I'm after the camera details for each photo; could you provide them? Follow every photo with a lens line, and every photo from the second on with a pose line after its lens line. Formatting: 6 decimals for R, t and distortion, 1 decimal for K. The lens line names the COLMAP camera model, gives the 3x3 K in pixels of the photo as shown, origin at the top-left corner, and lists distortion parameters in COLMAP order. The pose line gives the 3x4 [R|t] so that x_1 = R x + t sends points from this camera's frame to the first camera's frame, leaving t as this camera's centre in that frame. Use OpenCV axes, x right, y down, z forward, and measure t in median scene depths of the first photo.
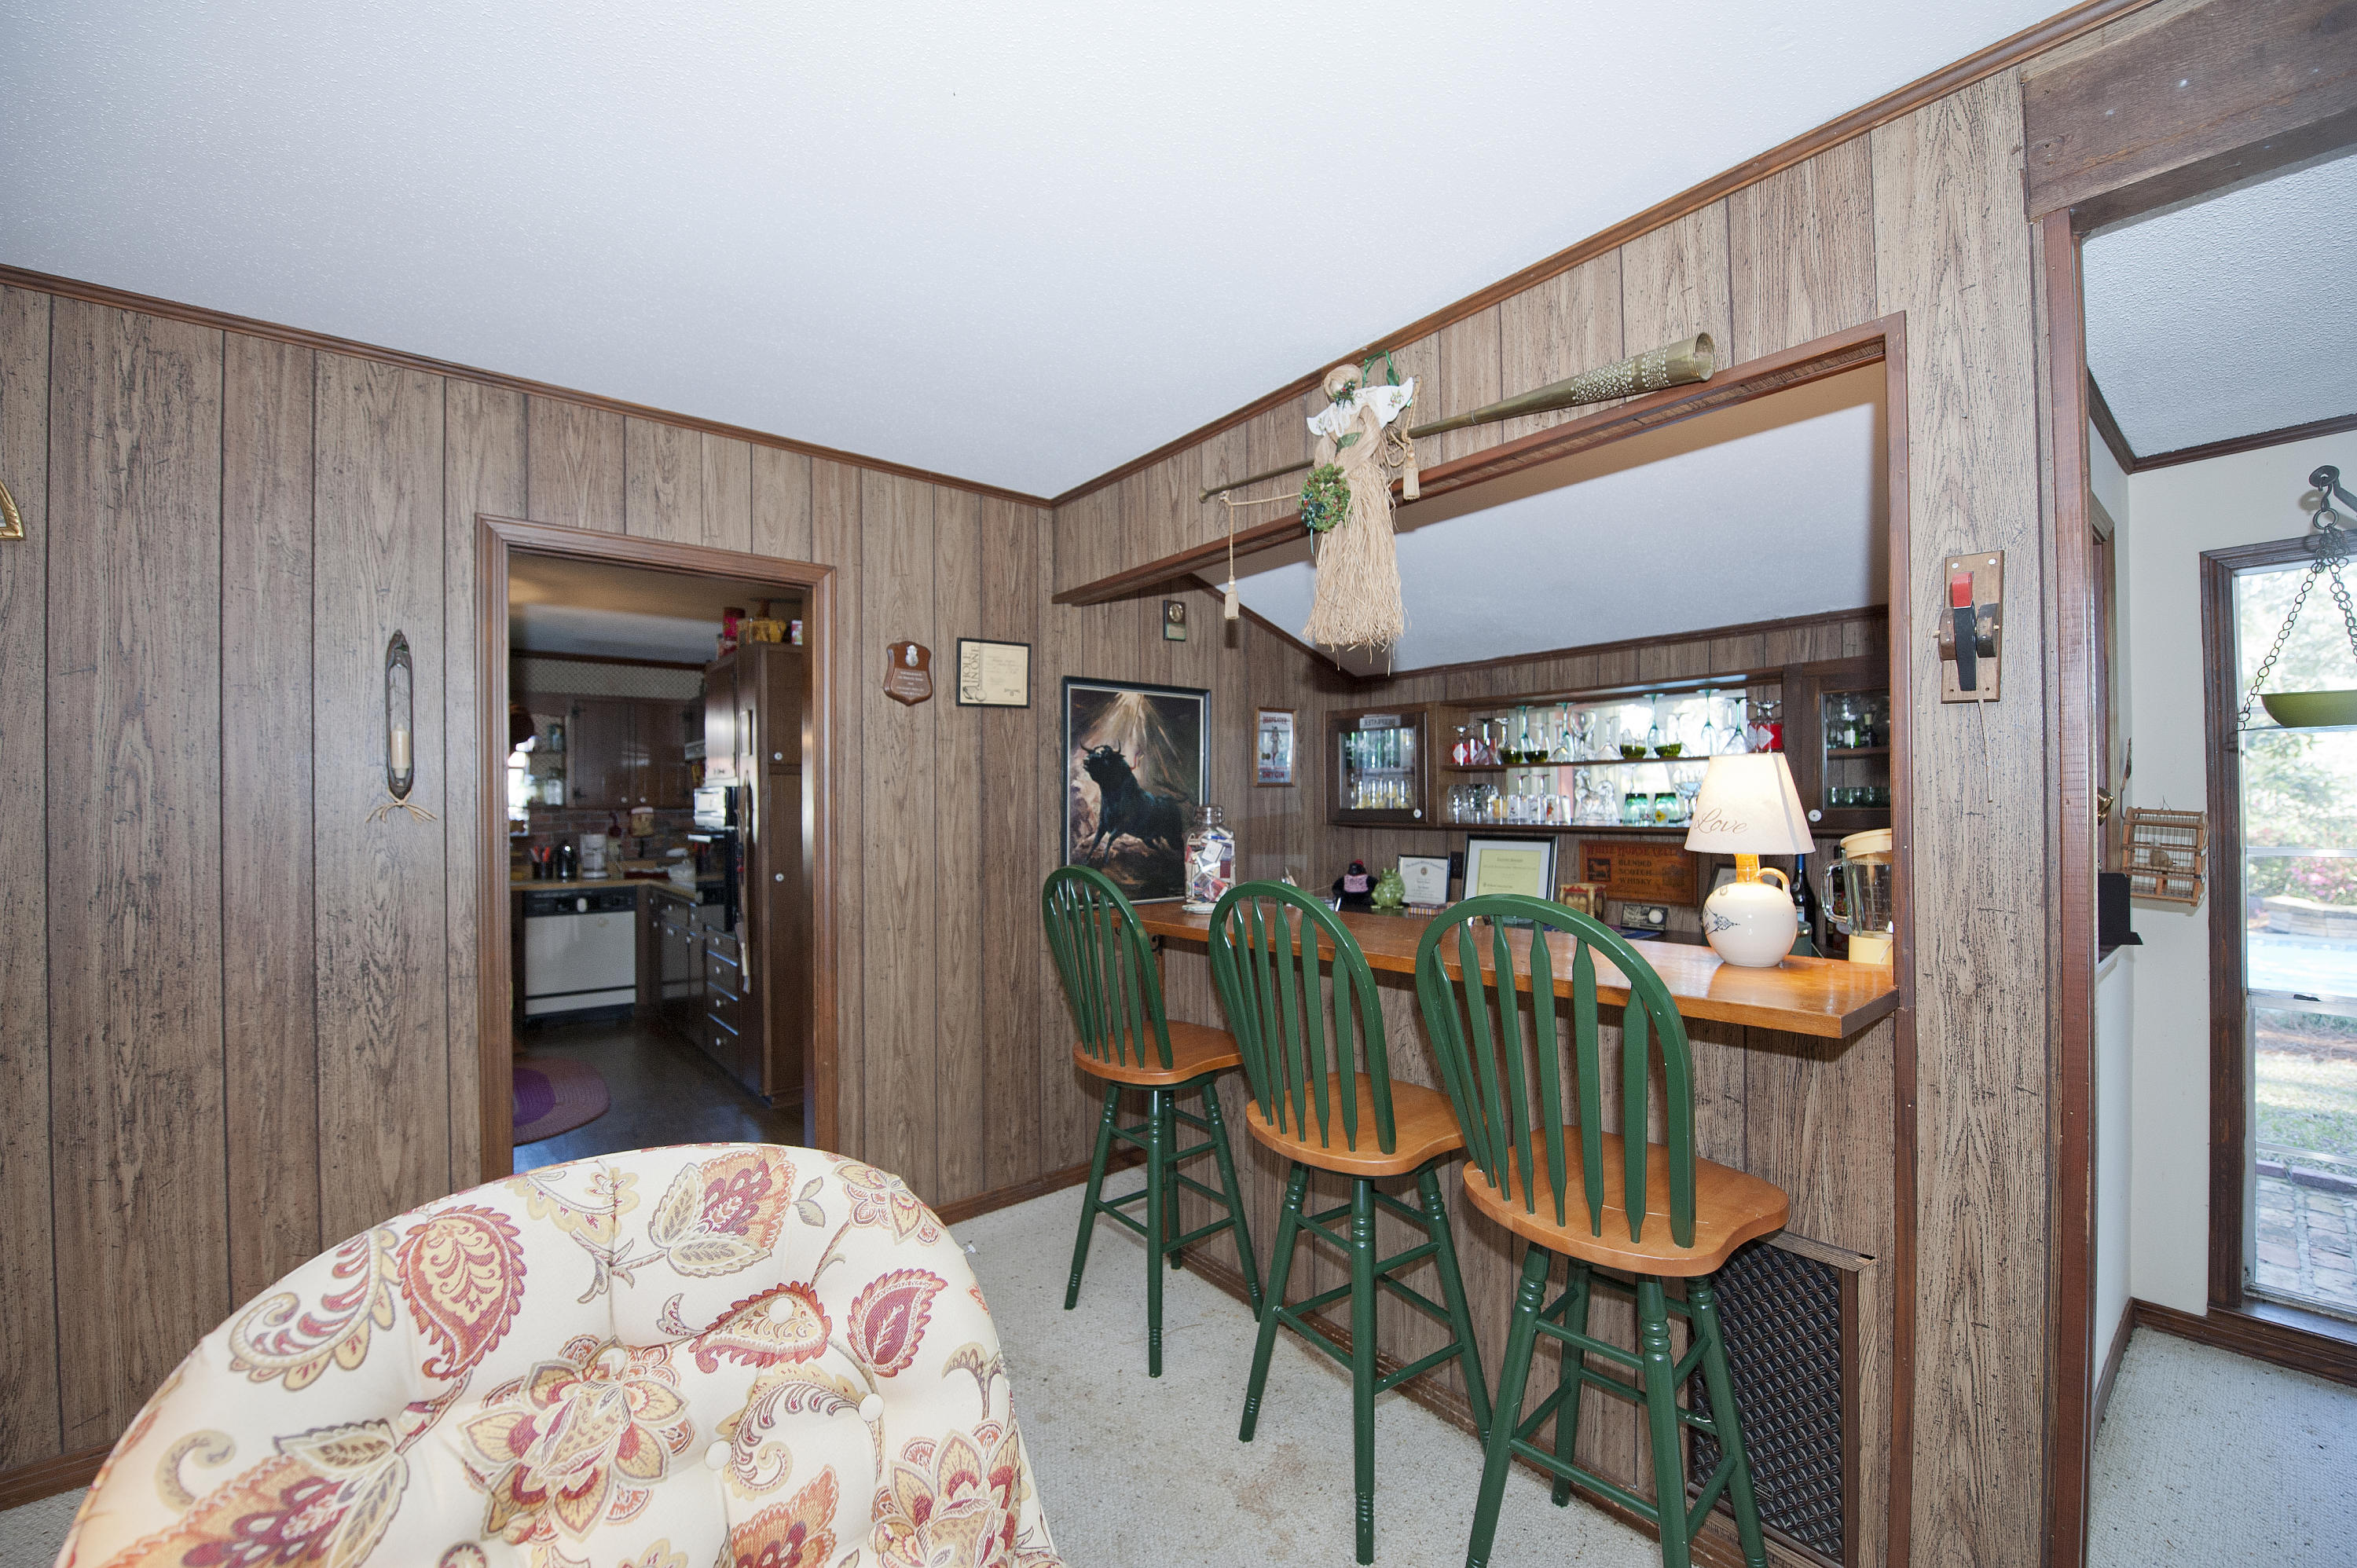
lens RADIAL K [[942.1, 0, 1187.3], [0, 942.1, 797.8], [0, 0, 1]] dist [-0.013953, -0.000320]
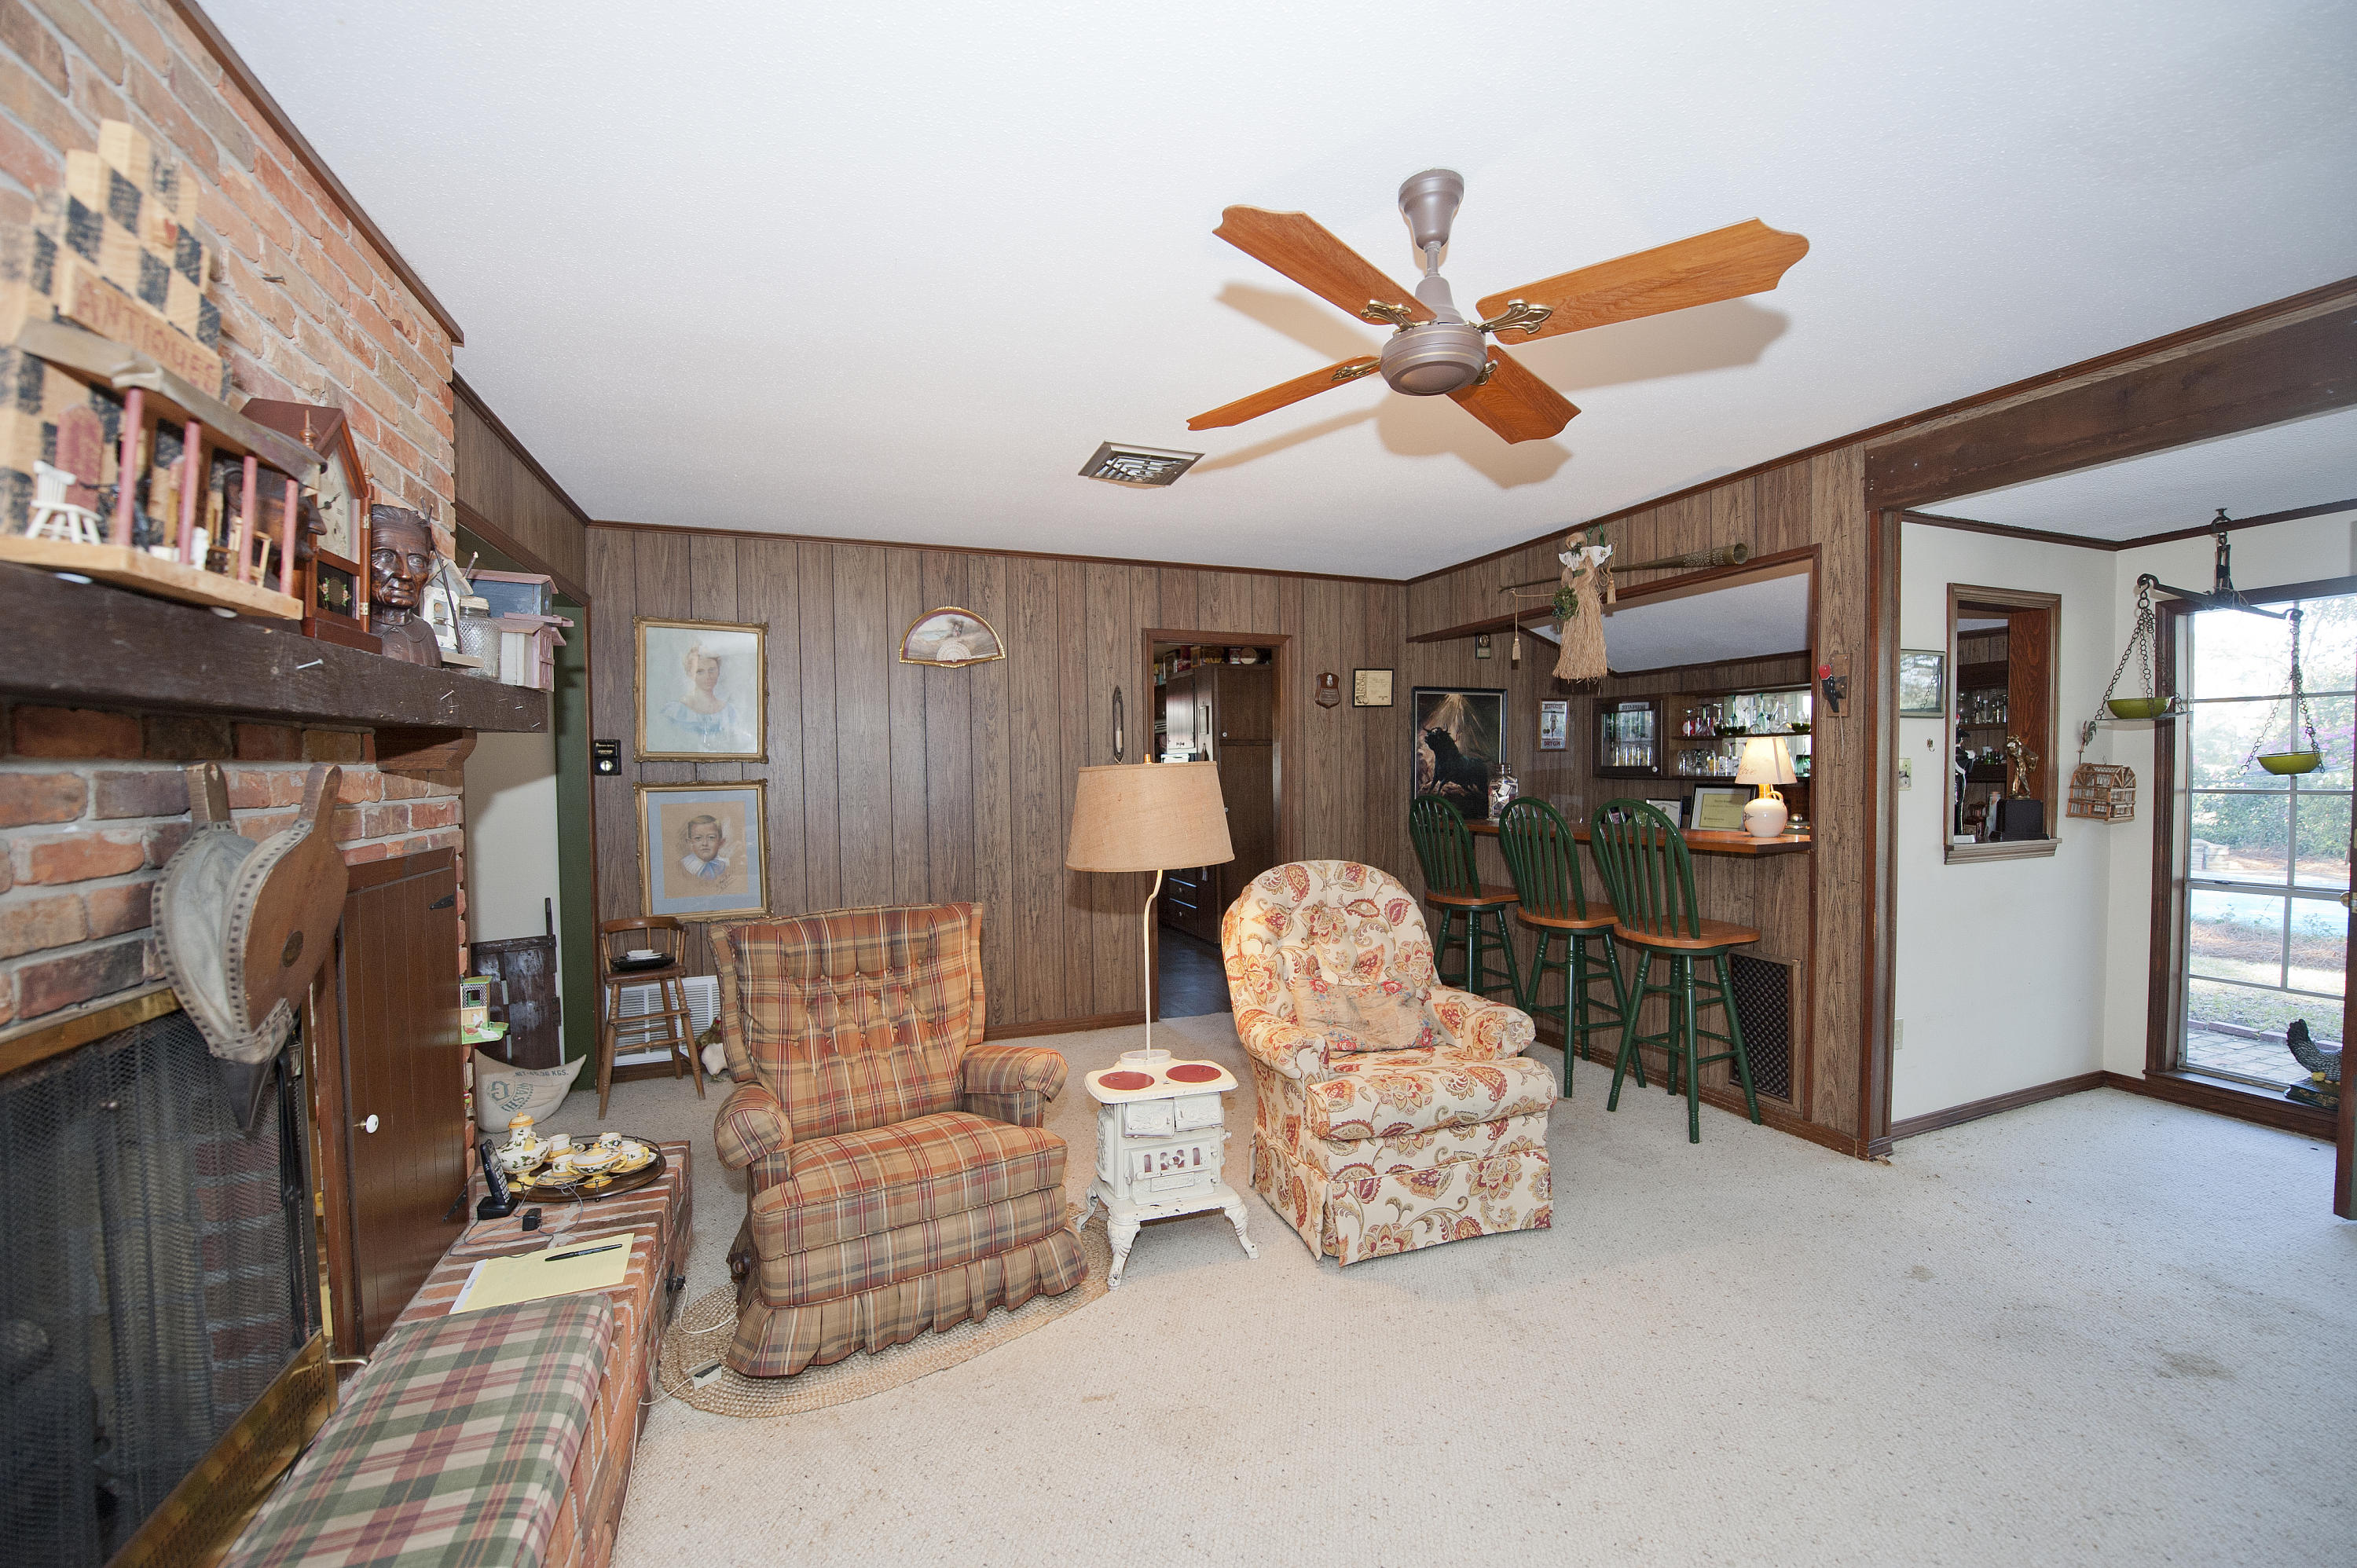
lens RADIAL K [[942.1, 0, 1187.3], [0, 942.1, 797.8], [0, 0, 1]] dist [-0.013953, -0.000320]
pose [[0.950489, 0.008040, -0.310653, 0.008916], [0.004576, 0.999195, 0.039861, -0.000829], [0.310723, -0.039309, 0.949687, -0.826445]]
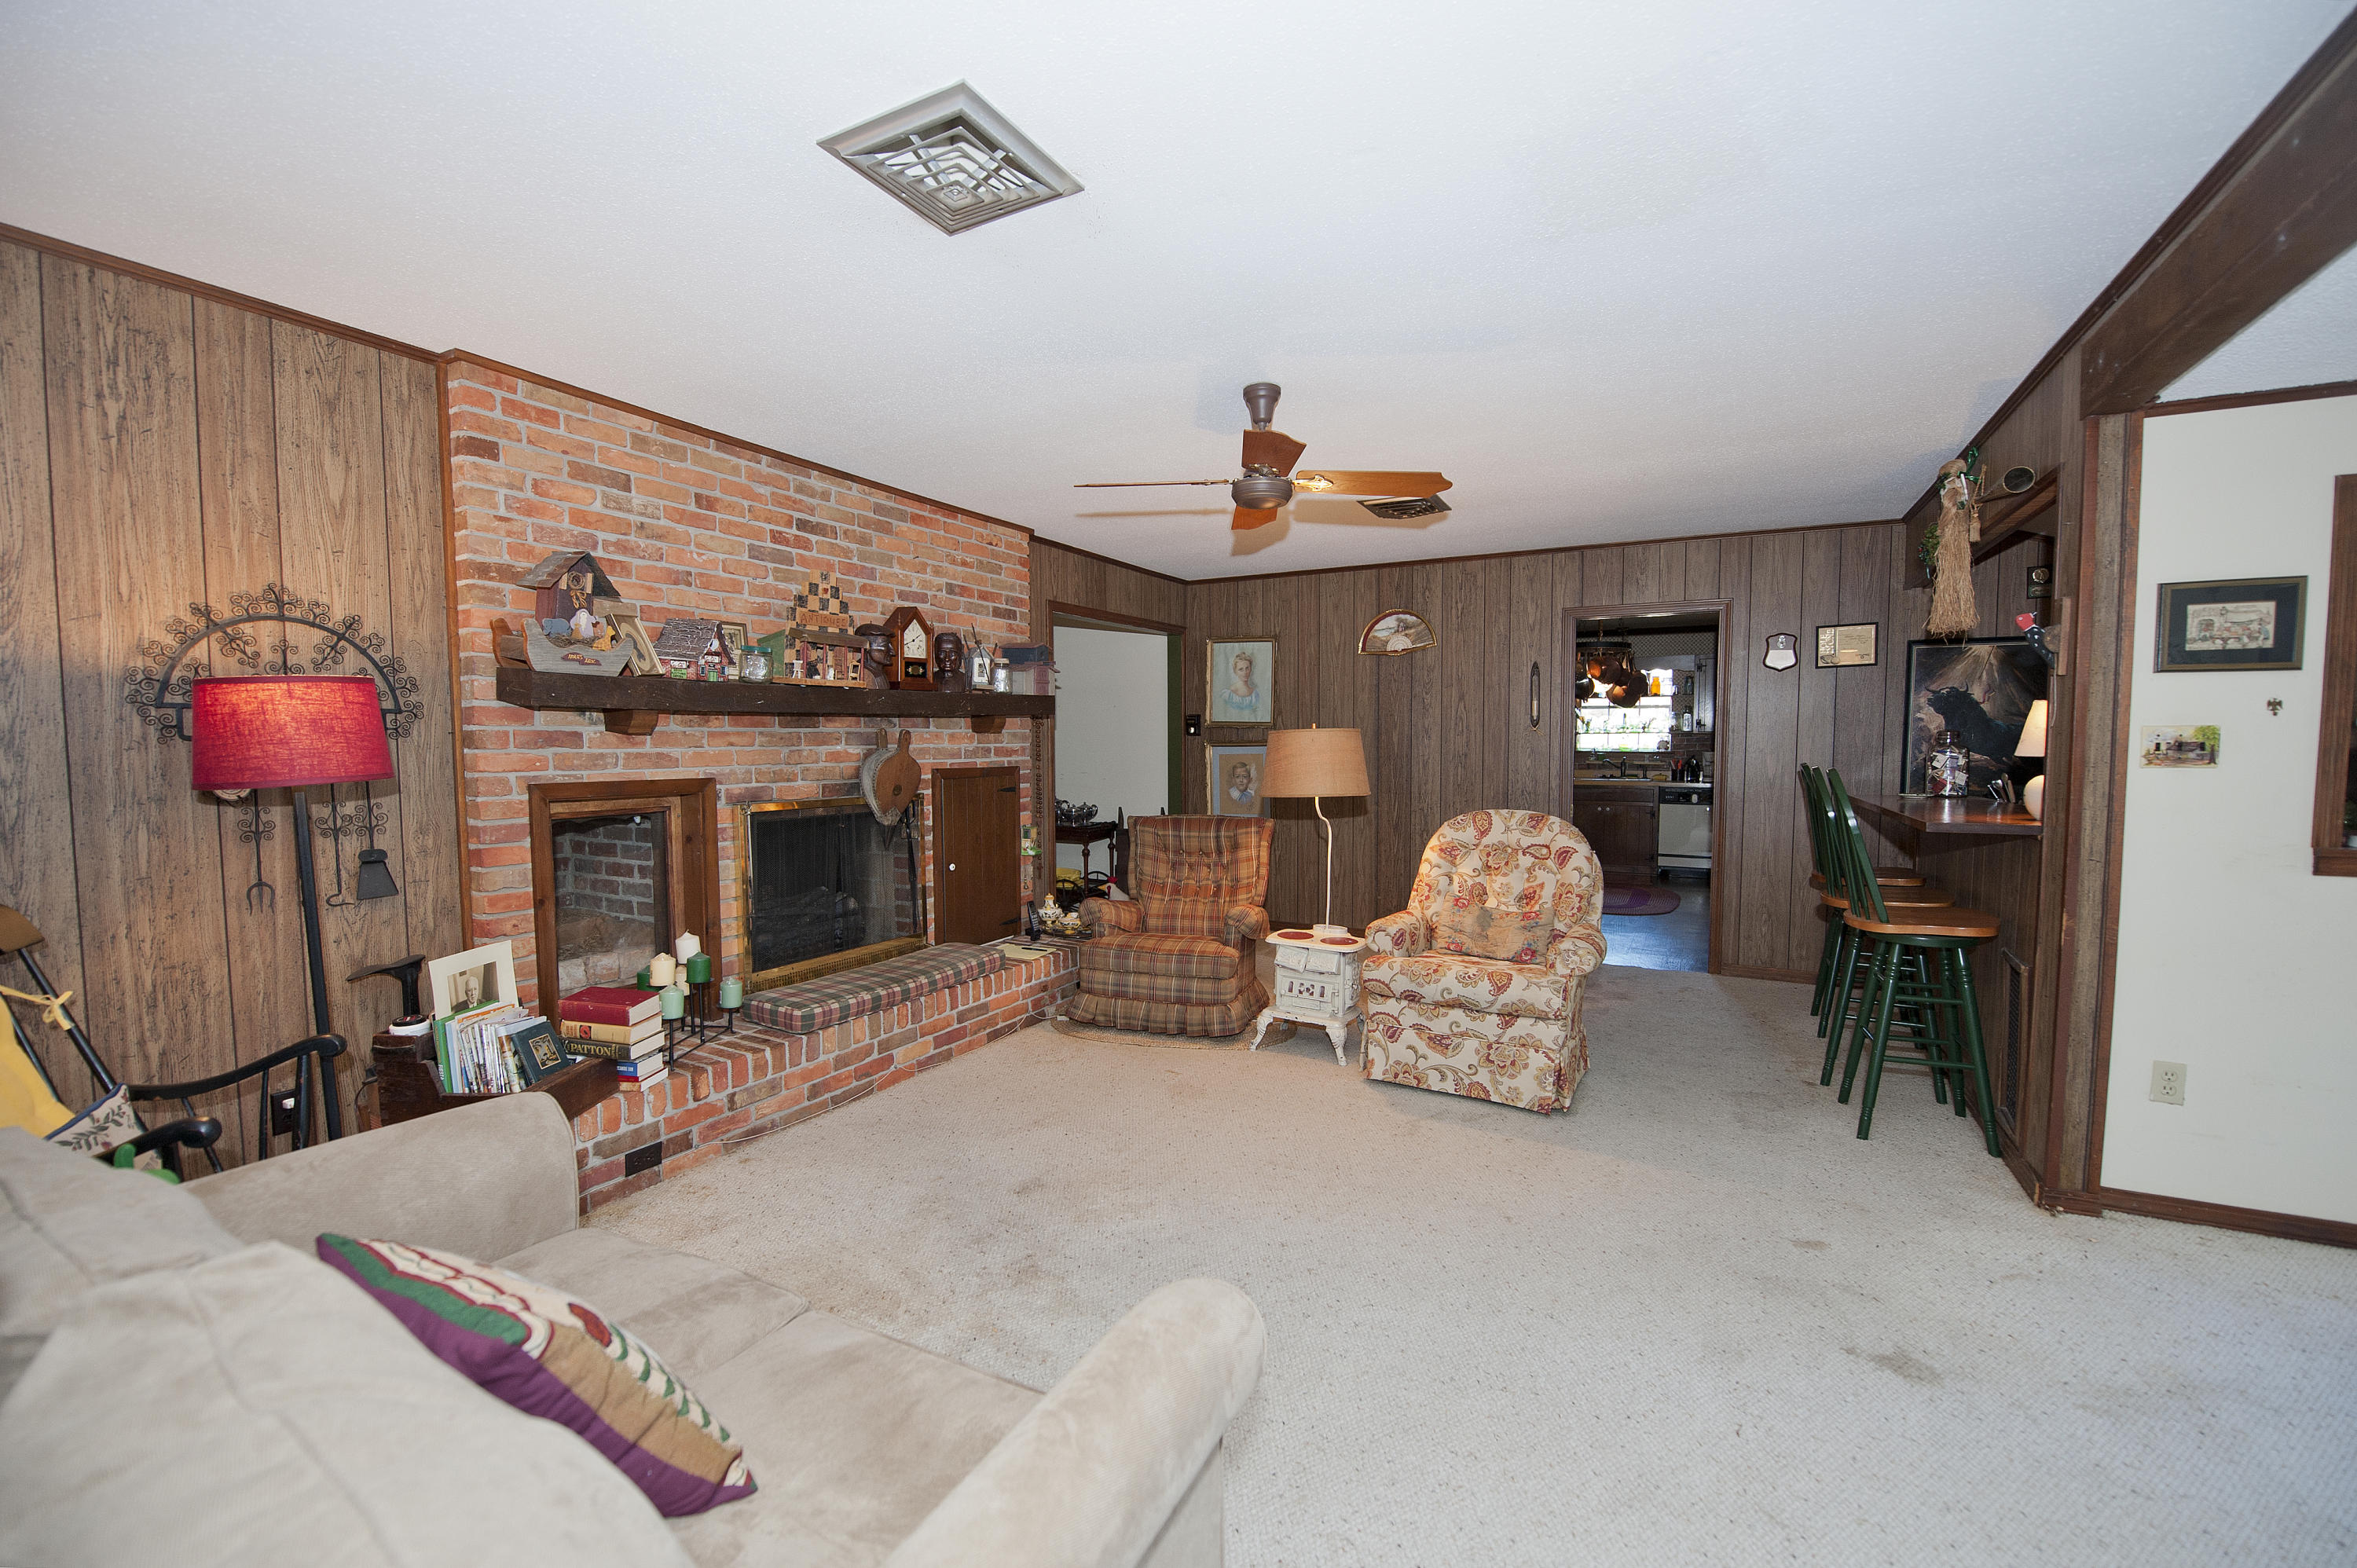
lens RADIAL K [[949.6, 0, 1190.9], [0, 949.6, 802.1], [0, 0, 1]] dist [-0.002380, -0.011311]
pose [[0.383563, 0.069095, -0.920926, 0.921991], [0.005175, 0.997021, 0.076960, 0.000123], [0.923500, -0.034284, 0.382063, -0.666896]]
